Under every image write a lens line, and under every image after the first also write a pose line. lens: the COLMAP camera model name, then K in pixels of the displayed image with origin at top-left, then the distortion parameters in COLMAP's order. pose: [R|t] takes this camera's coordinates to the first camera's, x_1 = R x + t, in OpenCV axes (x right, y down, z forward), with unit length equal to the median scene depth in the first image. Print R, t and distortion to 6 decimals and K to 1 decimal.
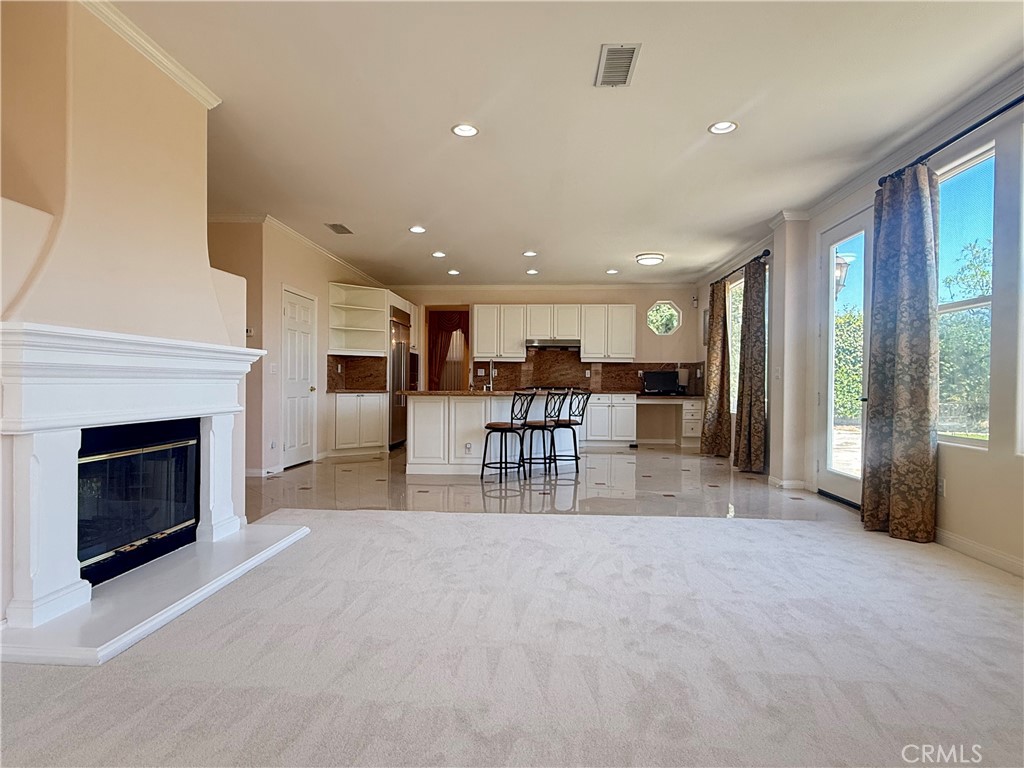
lens RADIAL K [[562.5, 0, 511.2], [0, 562.5, 389.6], [0, 0, 1]] dist [0.006789, -0.000107]
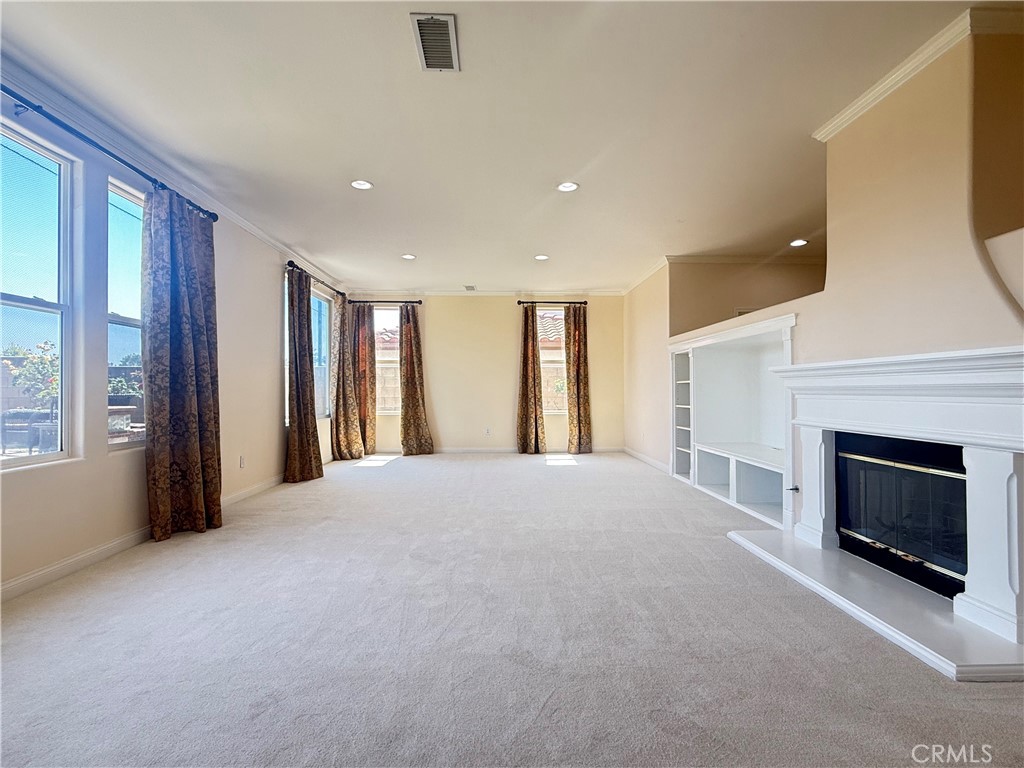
lens RADIAL K [[496.4, 0, 511.3], [0, 496.4, 390.0], [0, 0, 1]] dist [-0.010529, -0.000446]
pose [[-0.996030, -0.007815, -0.088672, 0.050802], [-0.008516, 0.999935, 0.007537, -0.011244], [0.088607, 0.008262, -0.996032, 0.671819]]
